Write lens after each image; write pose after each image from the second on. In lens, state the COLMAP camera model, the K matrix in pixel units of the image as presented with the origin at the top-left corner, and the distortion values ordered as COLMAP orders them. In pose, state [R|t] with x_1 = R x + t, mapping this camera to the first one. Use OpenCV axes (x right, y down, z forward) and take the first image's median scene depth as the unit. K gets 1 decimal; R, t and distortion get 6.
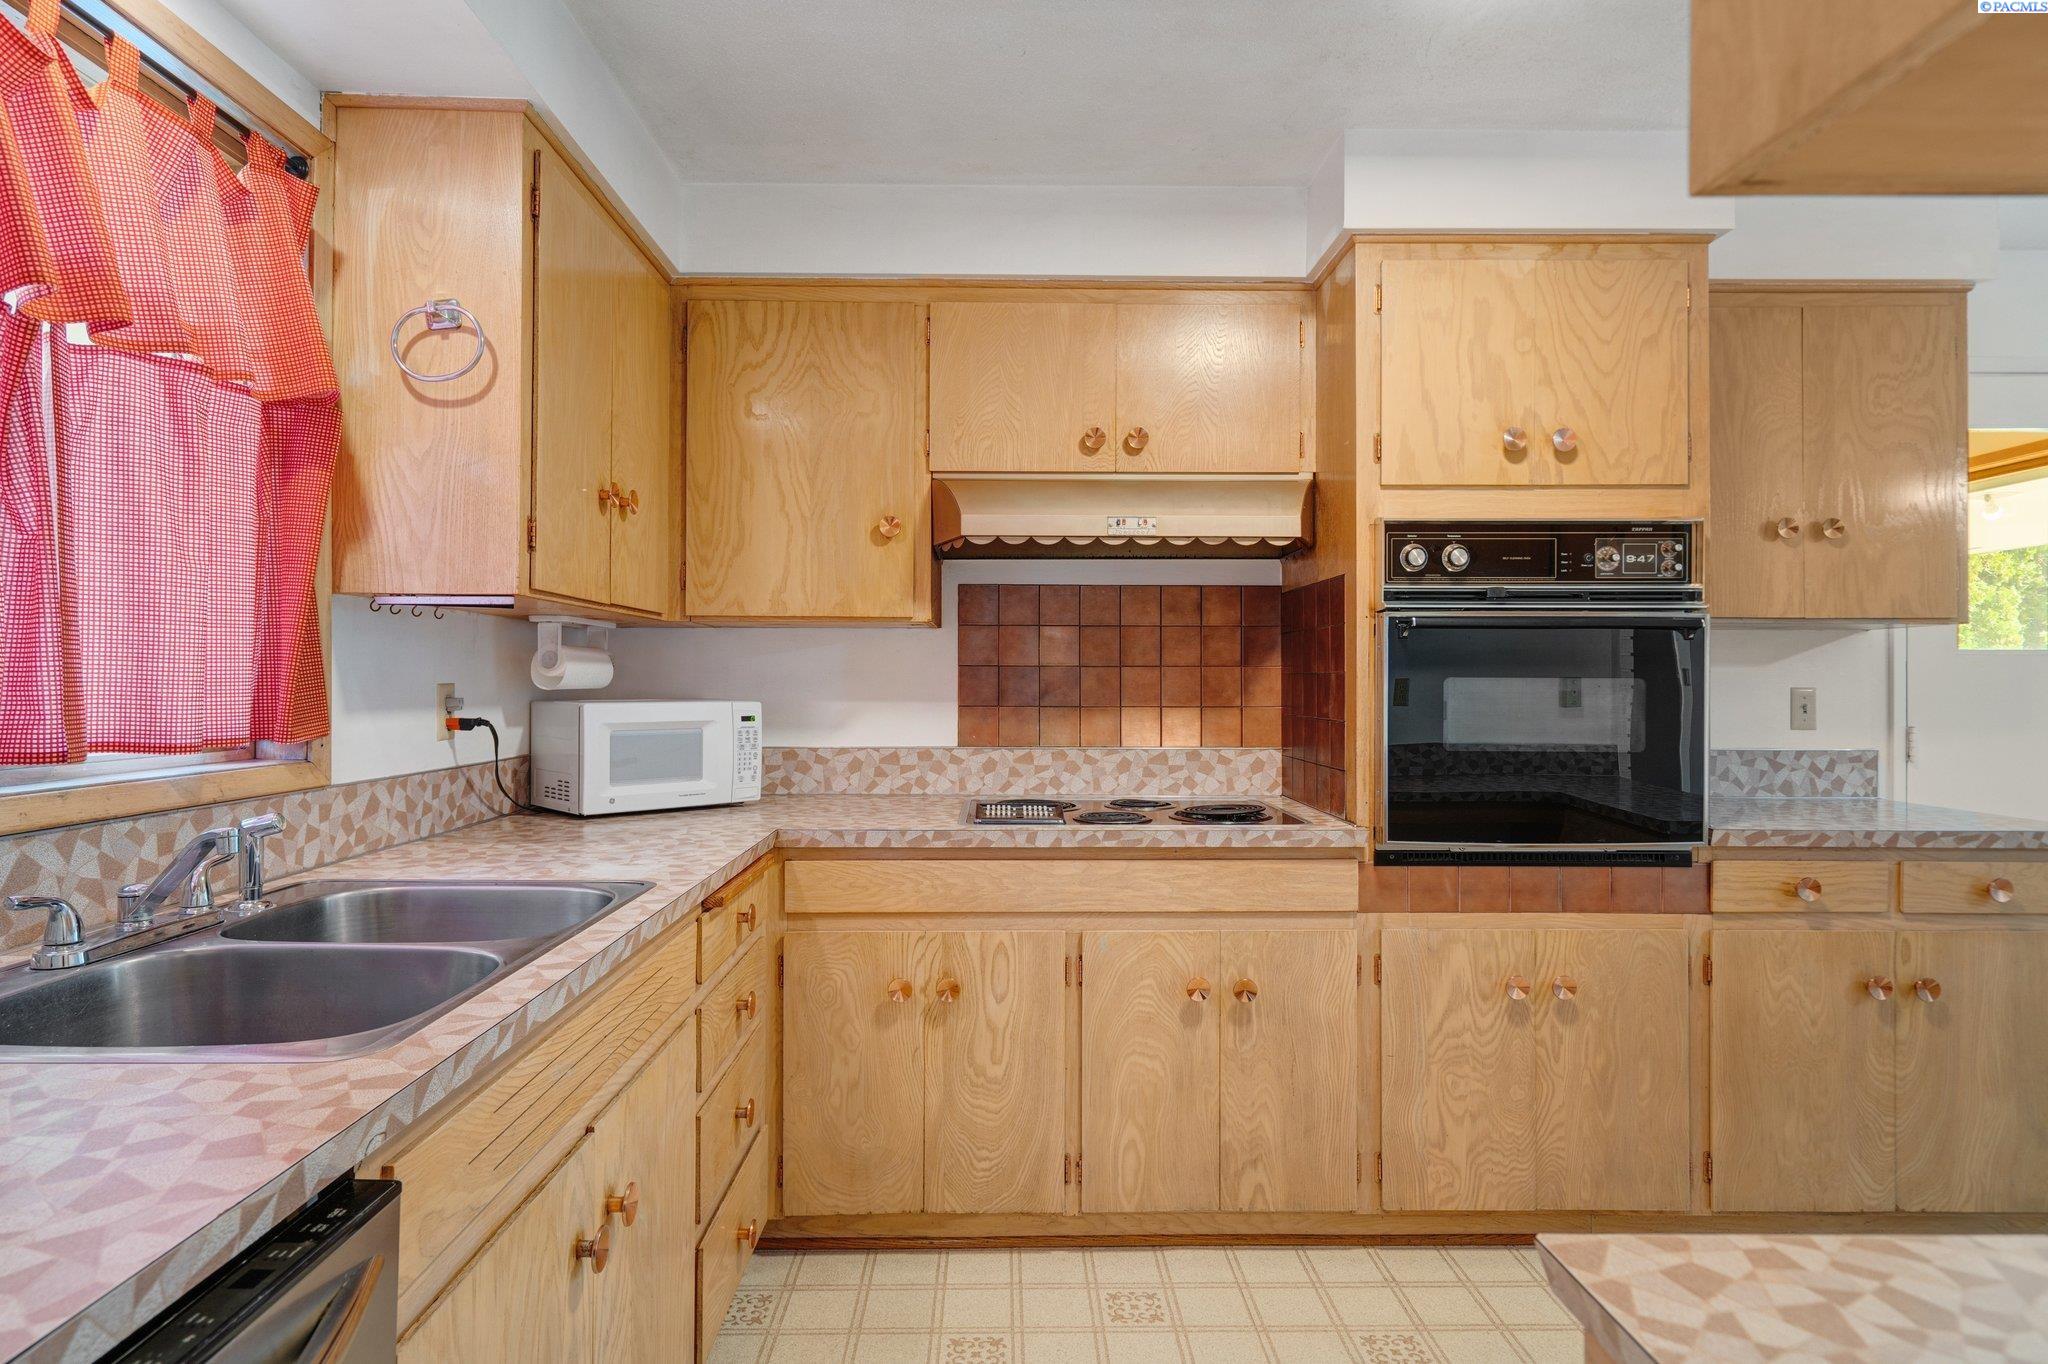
lens RADIAL K [[1090.4, 0, 1020.9], [0, 1090.4, 679.9], [0, 0, 1]] dist [0.001121, 0.001099]
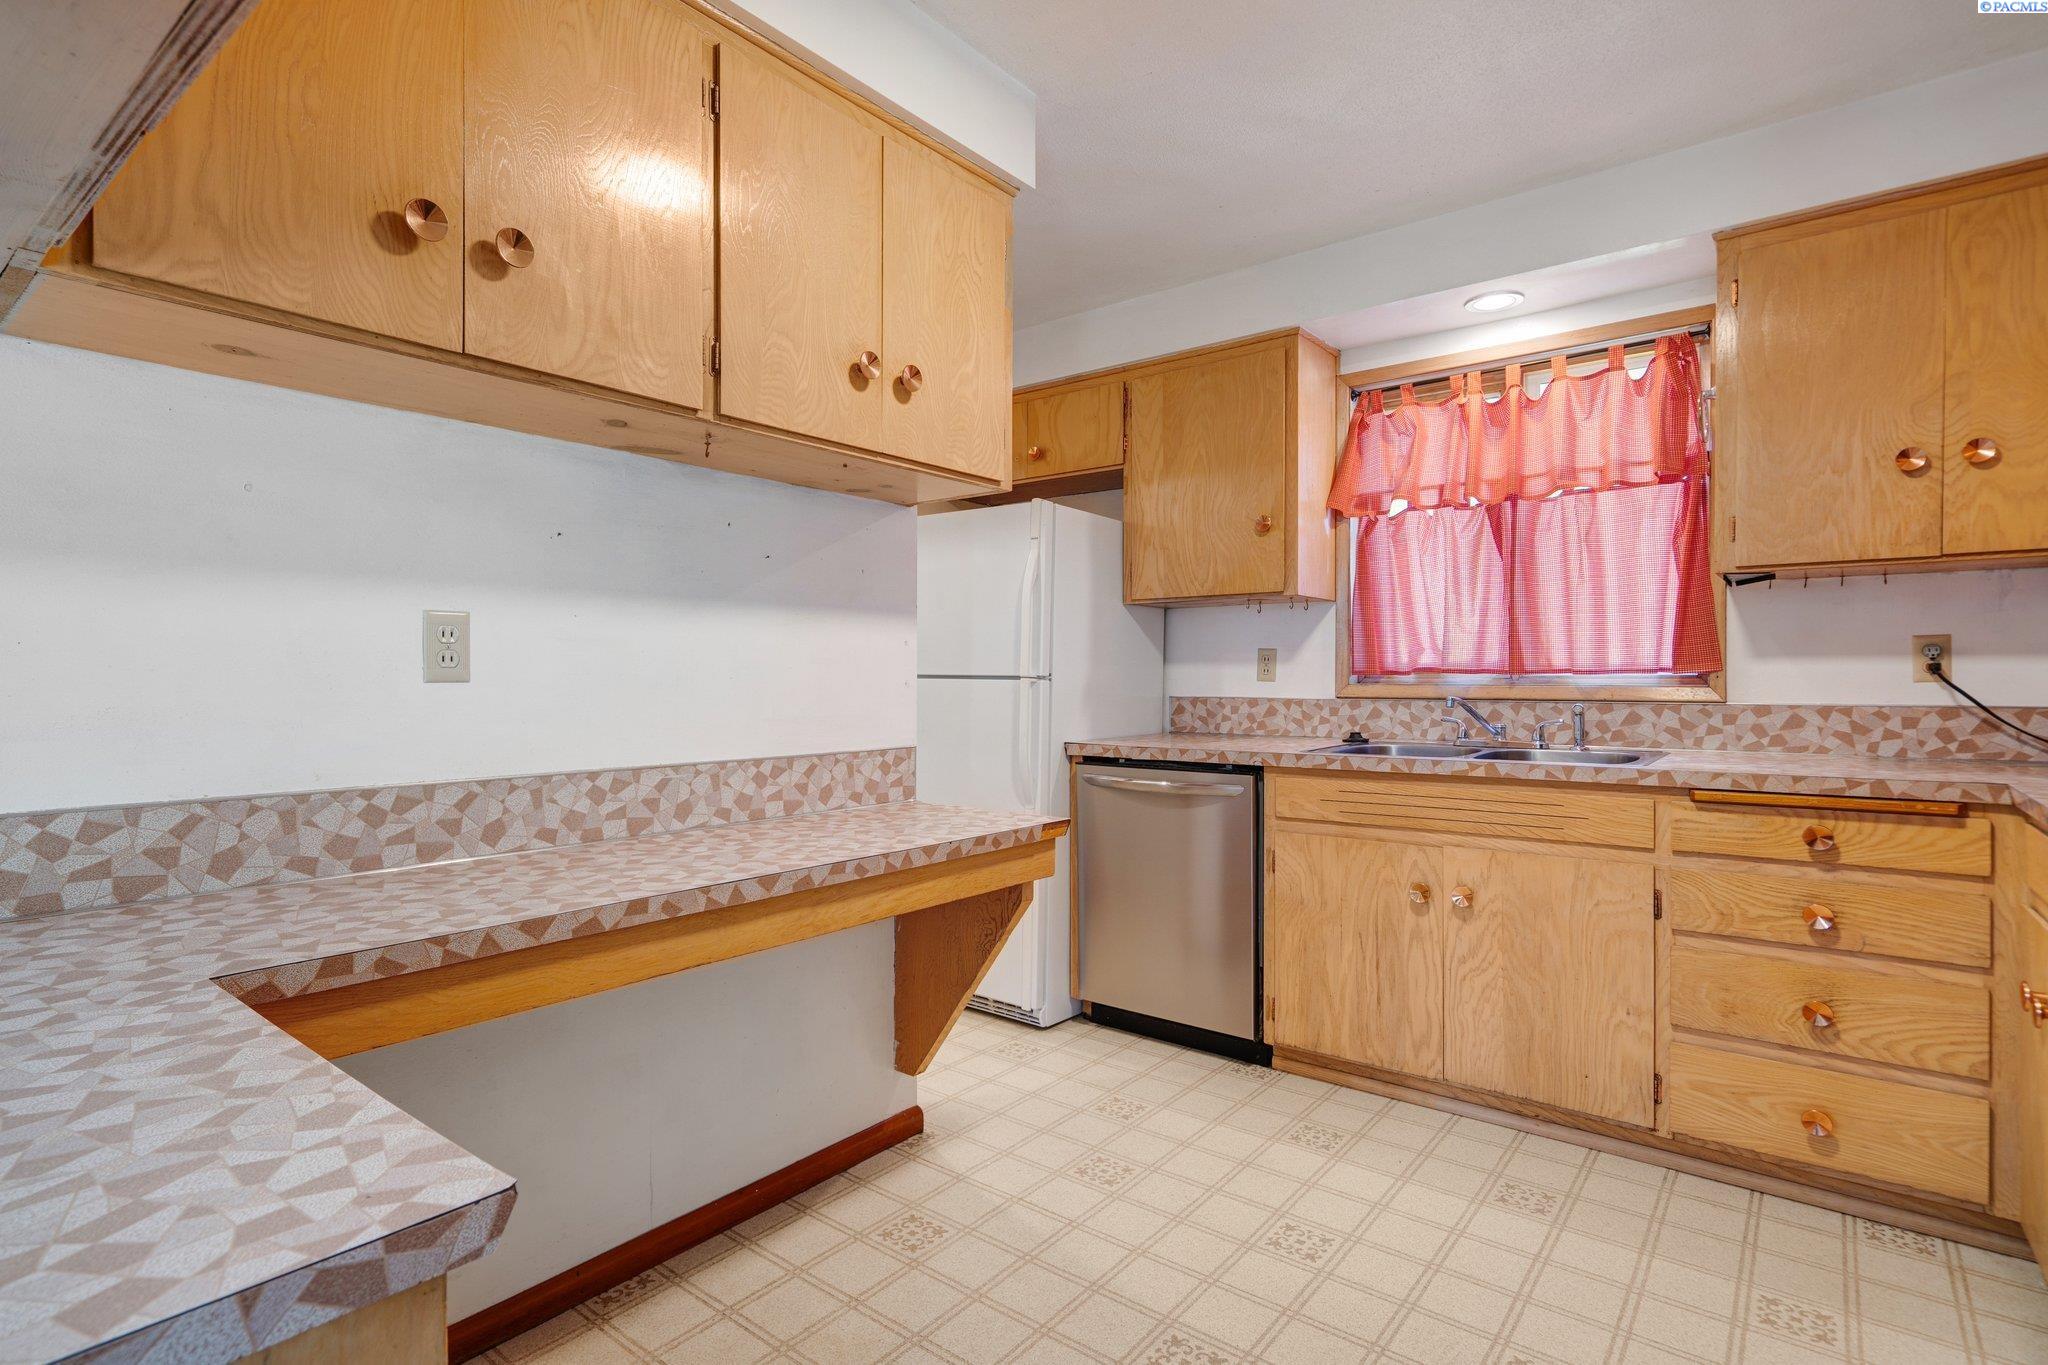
lens RADIAL K [[1003.5, 0, 1037.7], [0, 1003.5, 684.8], [0, 0, 1]] dist [0.002628, 0.000267]
pose [[-0.626631, -0.000211, -0.779316, 0.910992], [0.001796, 0.999997, -0.001715, 0.055608], [0.779314, -0.002474, -0.626629, 0.891253]]
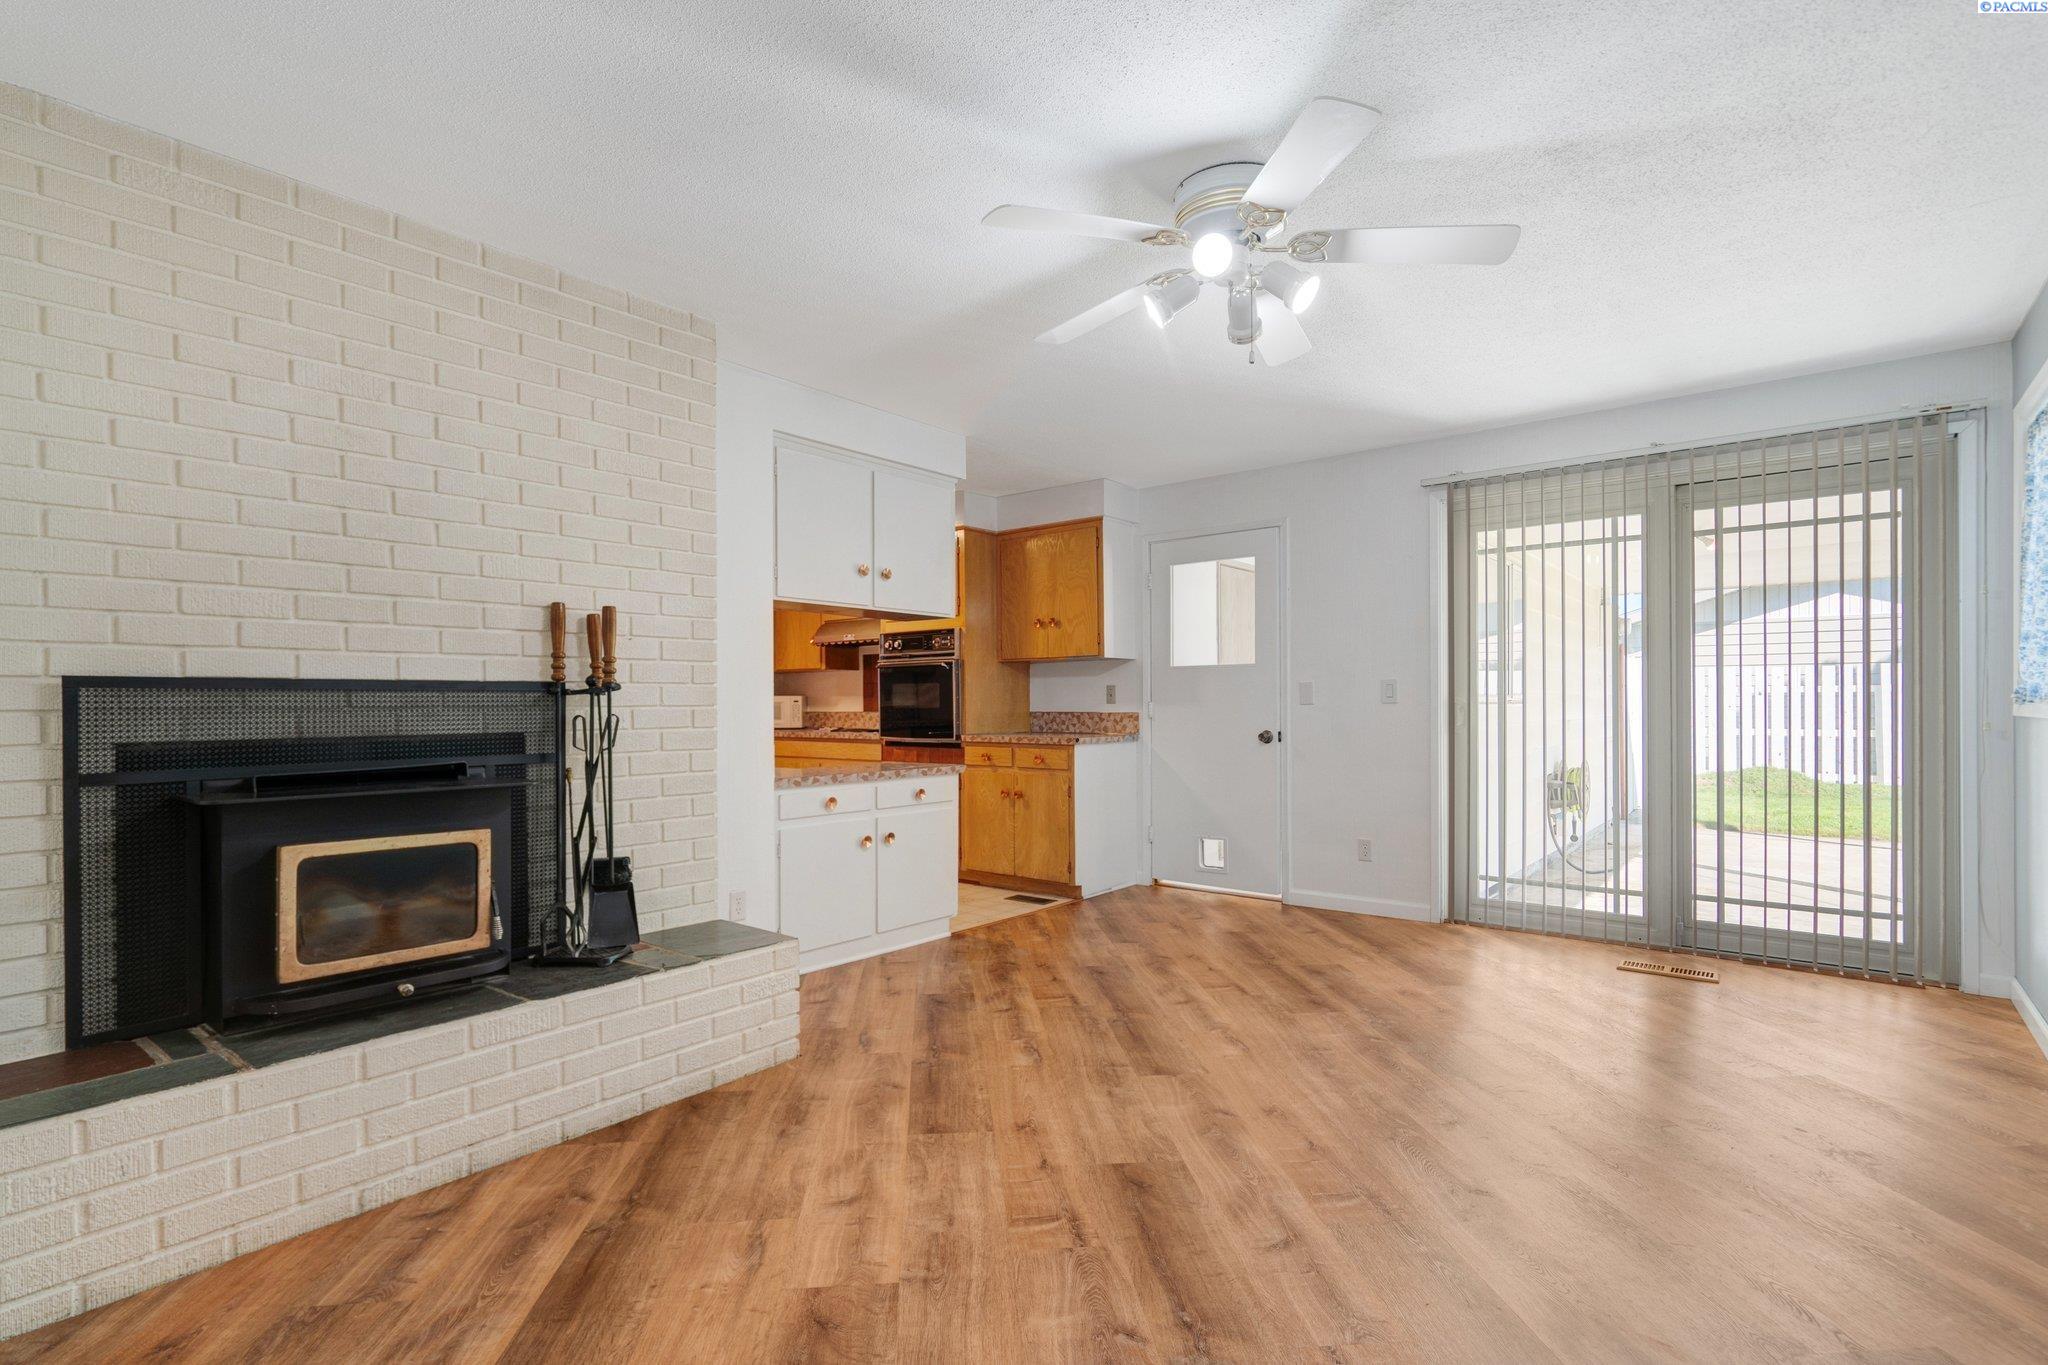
lens RADIAL K [[968.0, 0, 1029.5], [0, 968.0, 702.4], [0, 0, 1]] dist [0.006592, -0.000352]
pose [[0.768804, -0.008113, -0.639433, 2.383134], [0.010765, 0.999942, 0.000257, 0.052332], [0.639394, -0.007081, 0.768846, -0.837889]]
